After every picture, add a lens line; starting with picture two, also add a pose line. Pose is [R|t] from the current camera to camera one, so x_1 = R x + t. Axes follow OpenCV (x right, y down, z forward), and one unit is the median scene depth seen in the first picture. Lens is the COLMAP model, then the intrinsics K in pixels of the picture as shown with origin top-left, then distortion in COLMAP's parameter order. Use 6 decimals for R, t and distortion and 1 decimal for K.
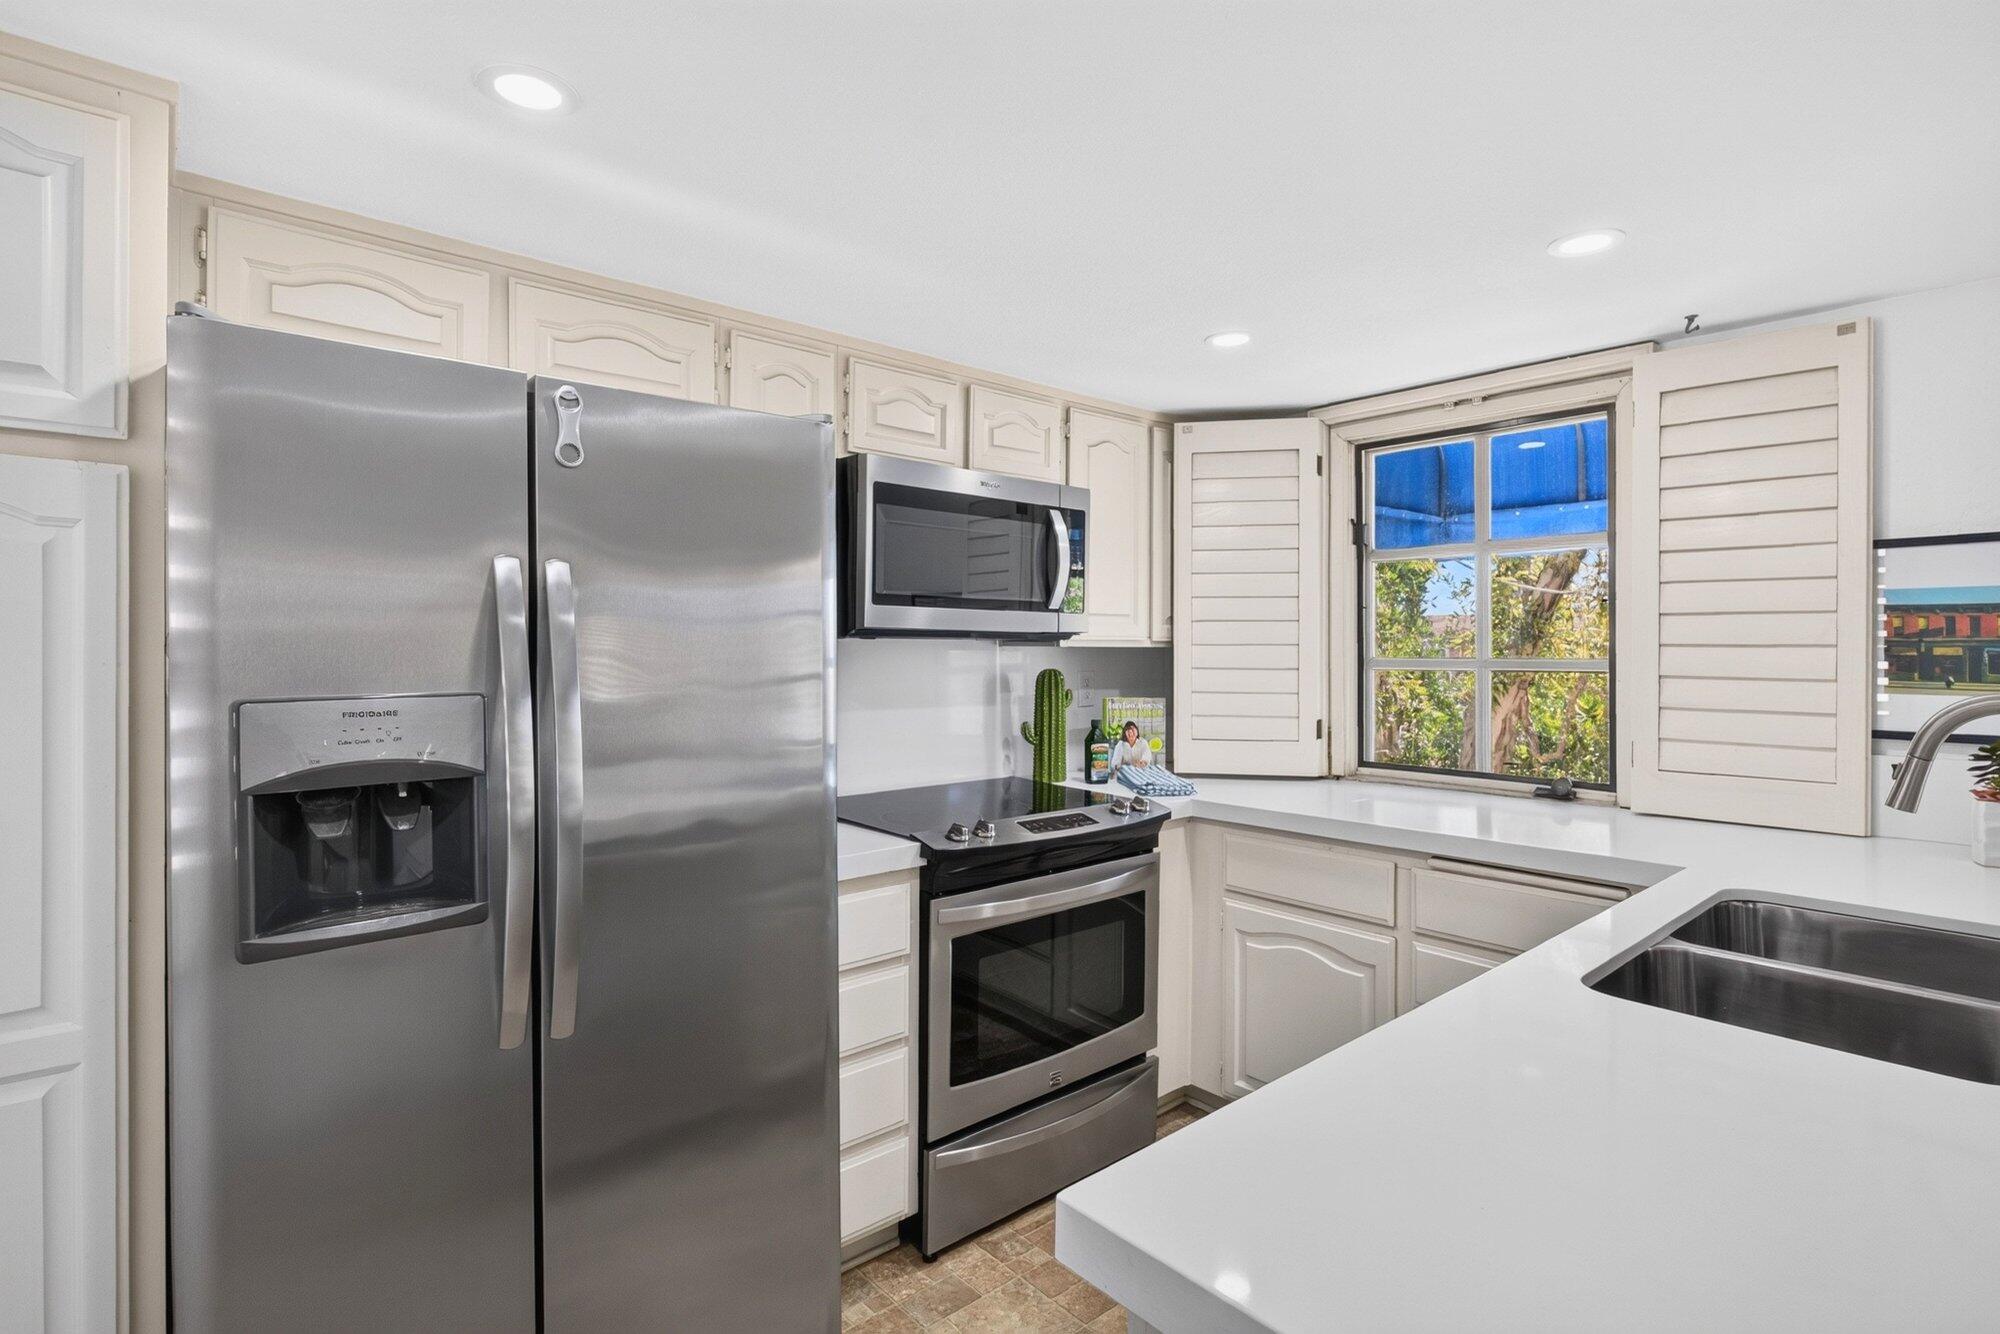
lens RADIAL K [[1008.5, 0, 1004.1], [0, 1008.5, 658.1], [0, 0, 1]] dist [-0.002766, -0.000421]
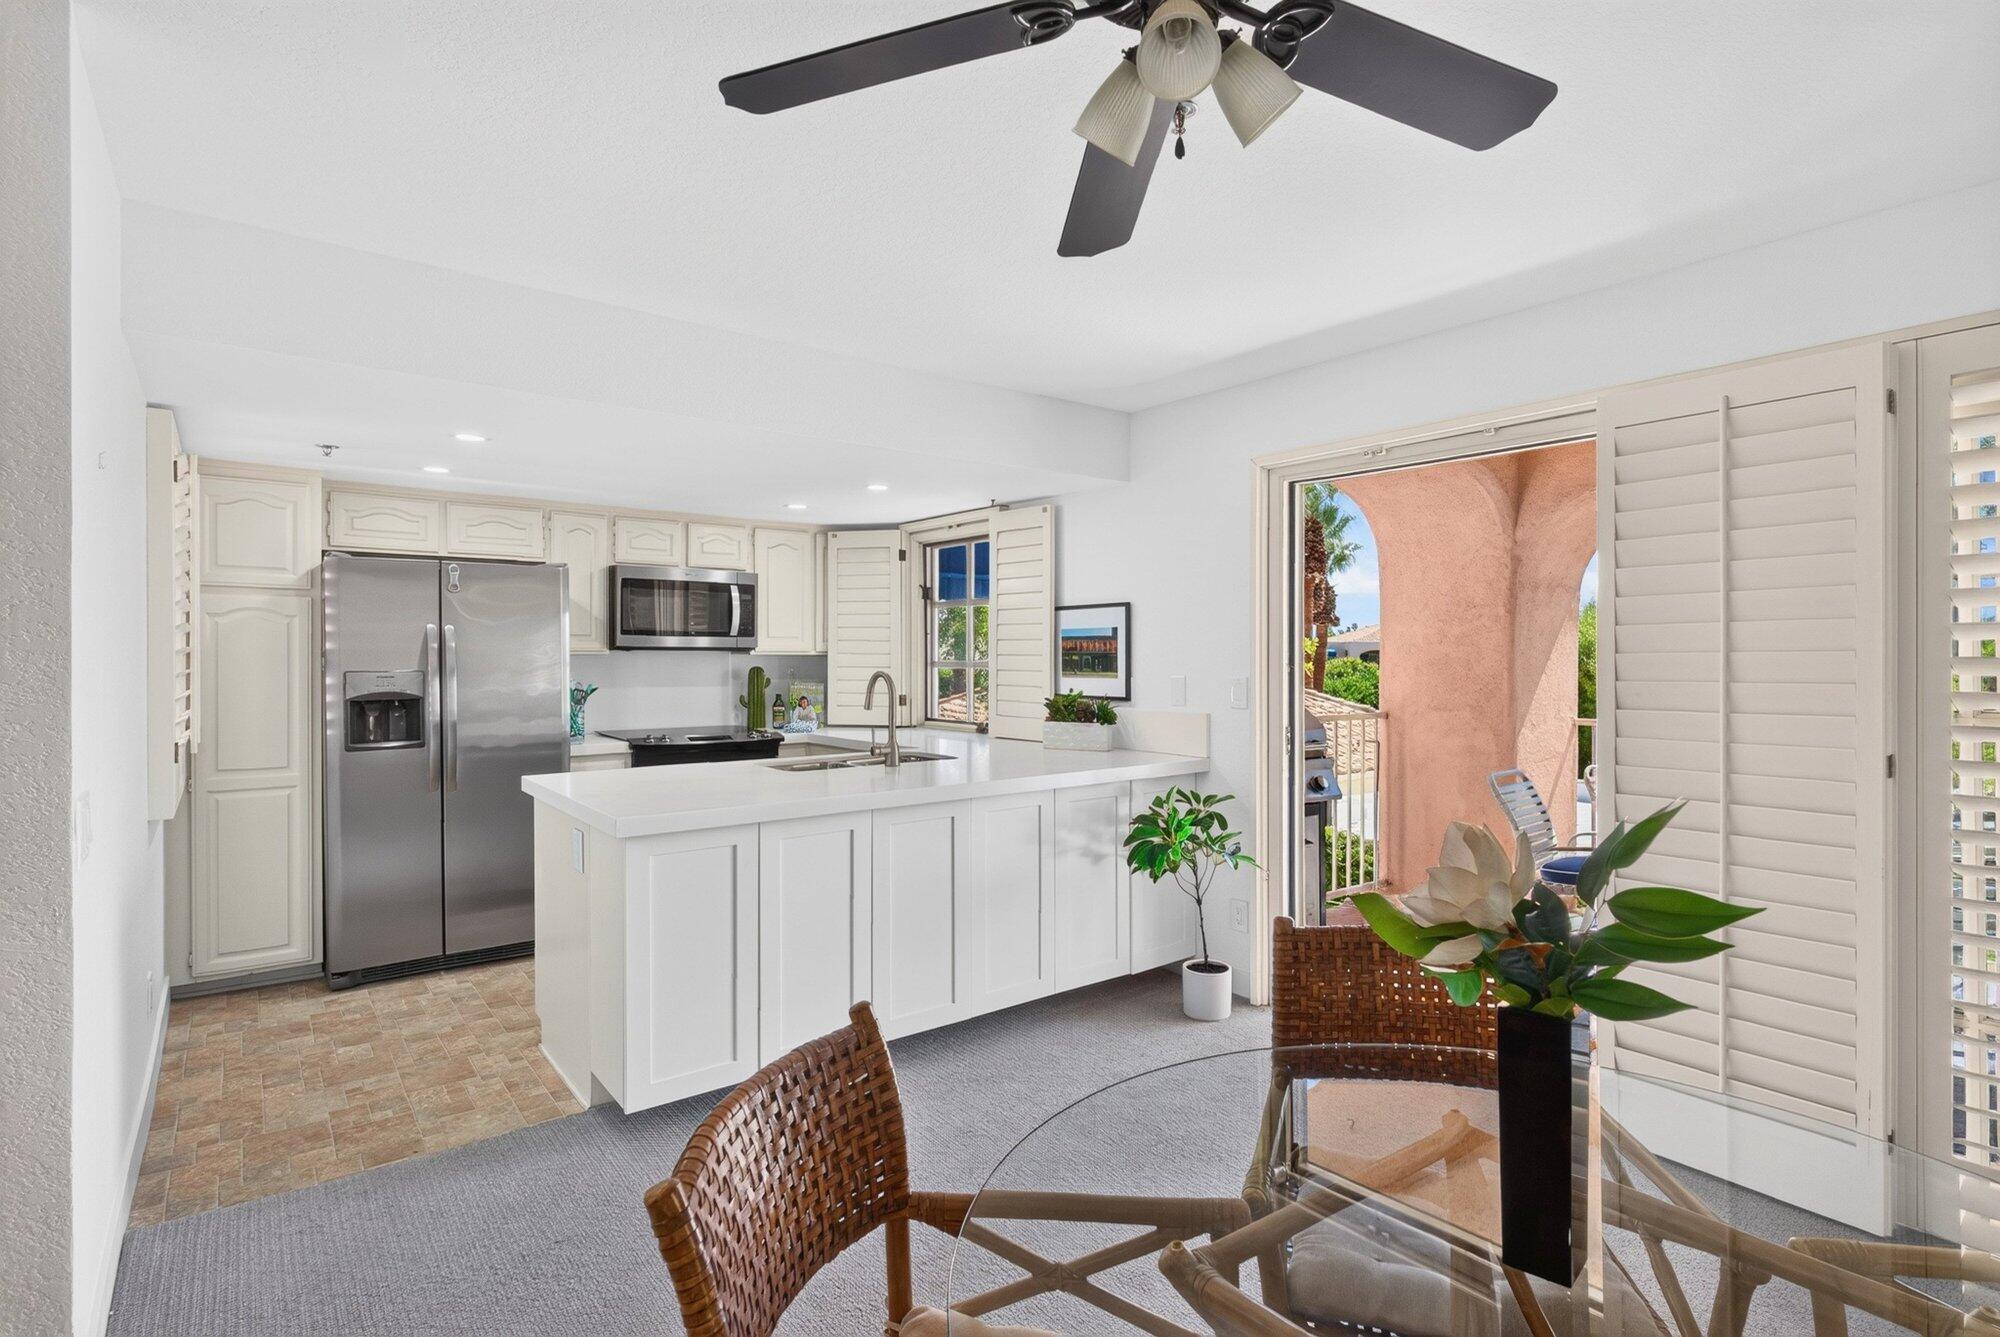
lens RADIAL K [[1008.5, 0, 988.5], [0, 1008.5, 675.5], [0, 0, 1]] dist [-0.002766, -0.000421]
pose [[0.997678, 0.003402, -0.068017, 0.626763], [-0.002798, 0.999956, 0.008977, 0.009349], [0.068044, -0.008766, 0.997644, -0.857623]]
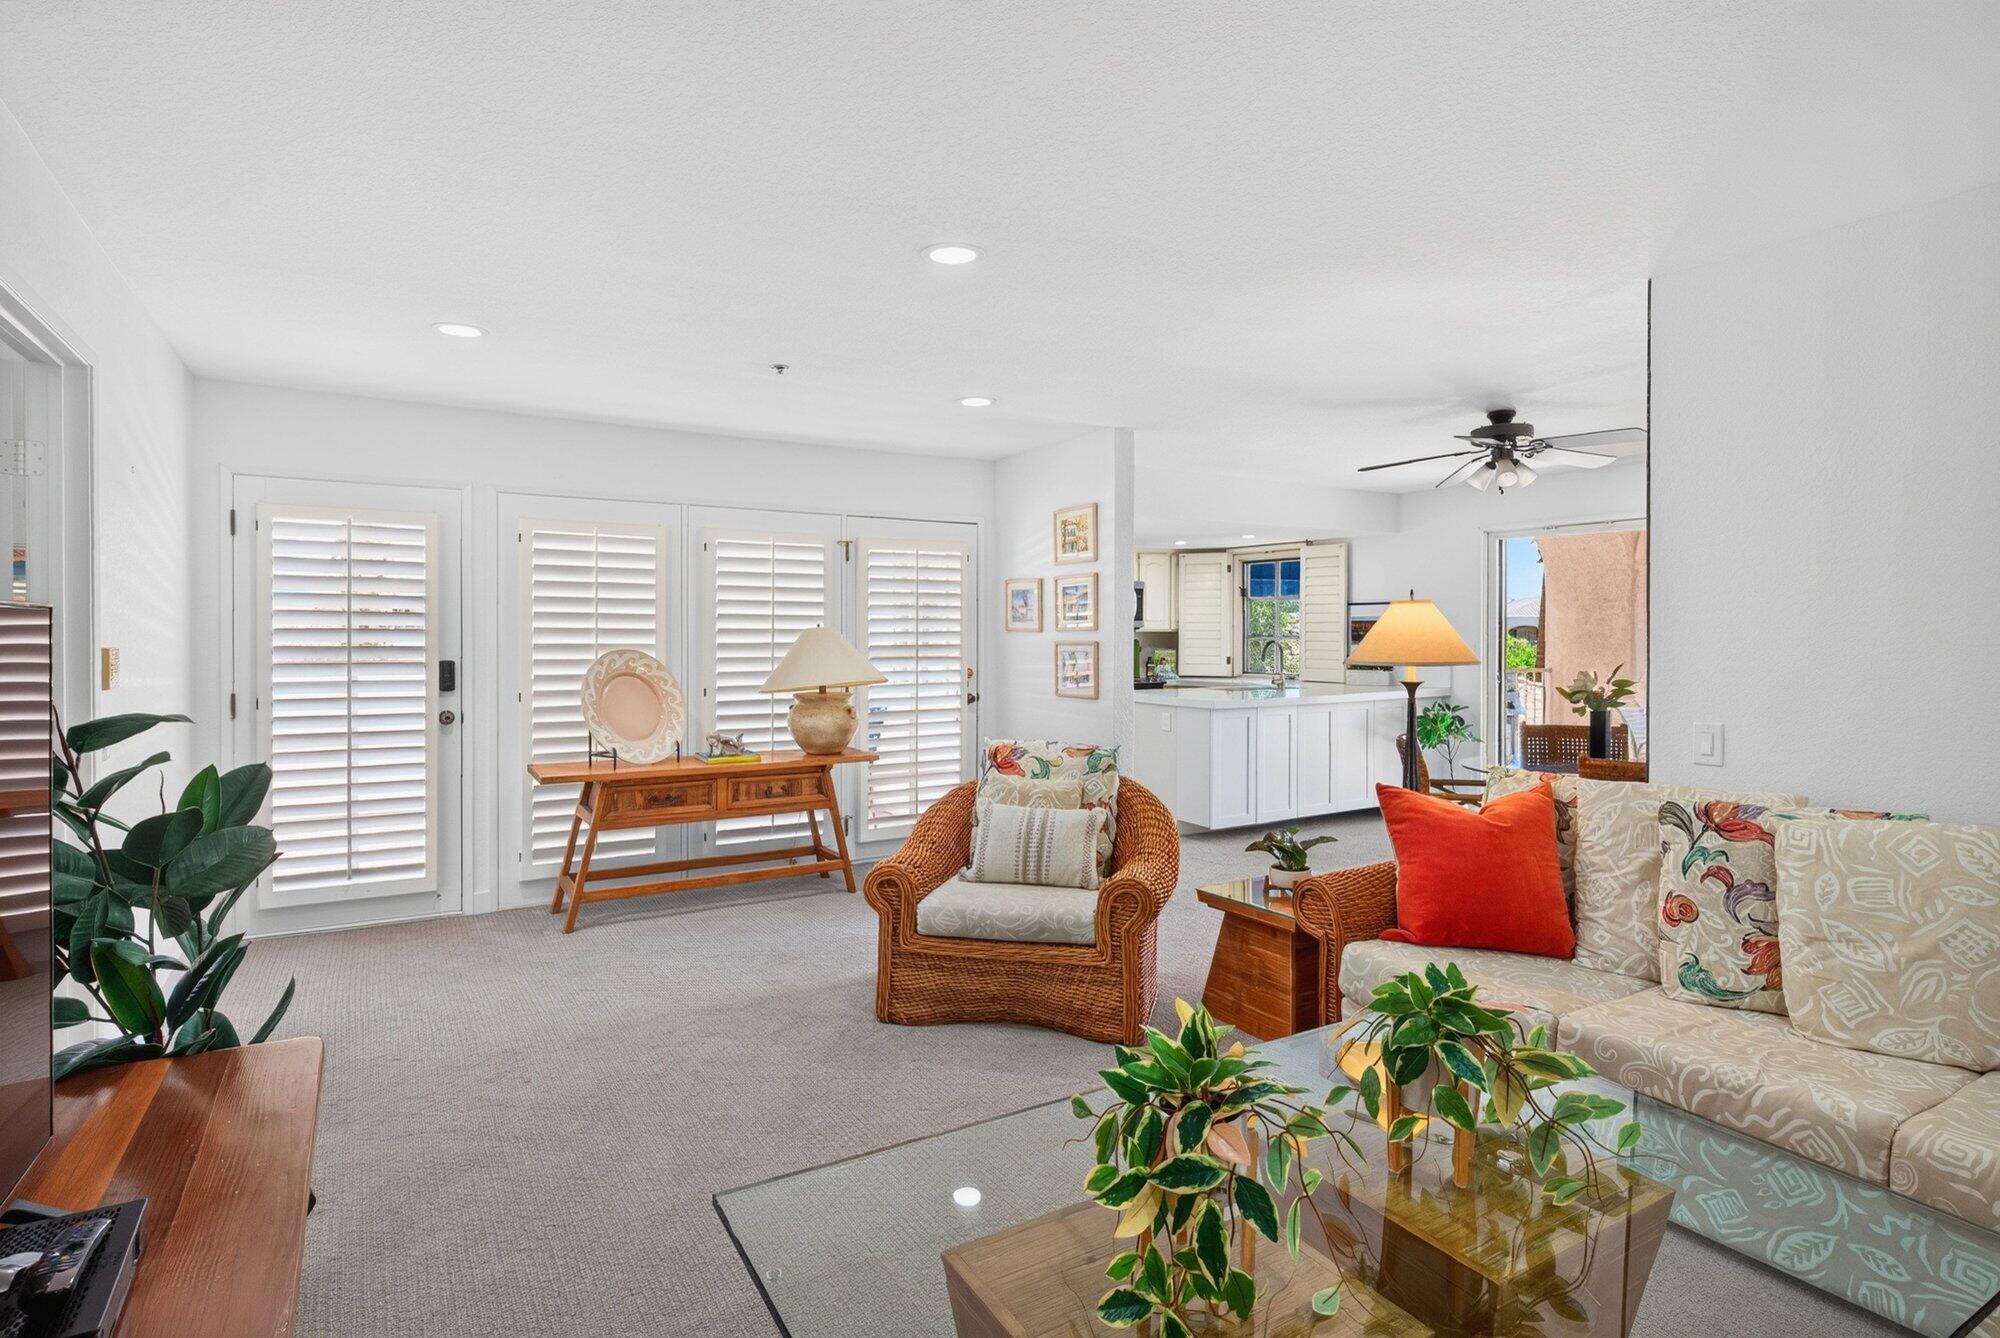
lens RADIAL K [[1008.5, 0, 998.0], [0, 1008.5, 659.7], [0, 0, 1]] dist [-0.002766, -0.000421]
pose [[0.983054, 0.004991, -0.183251, 0.203809], [-0.001425, 0.999807, 0.019585, 0.014570], [0.183313, -0.018992, 0.982871, -2.079391]]
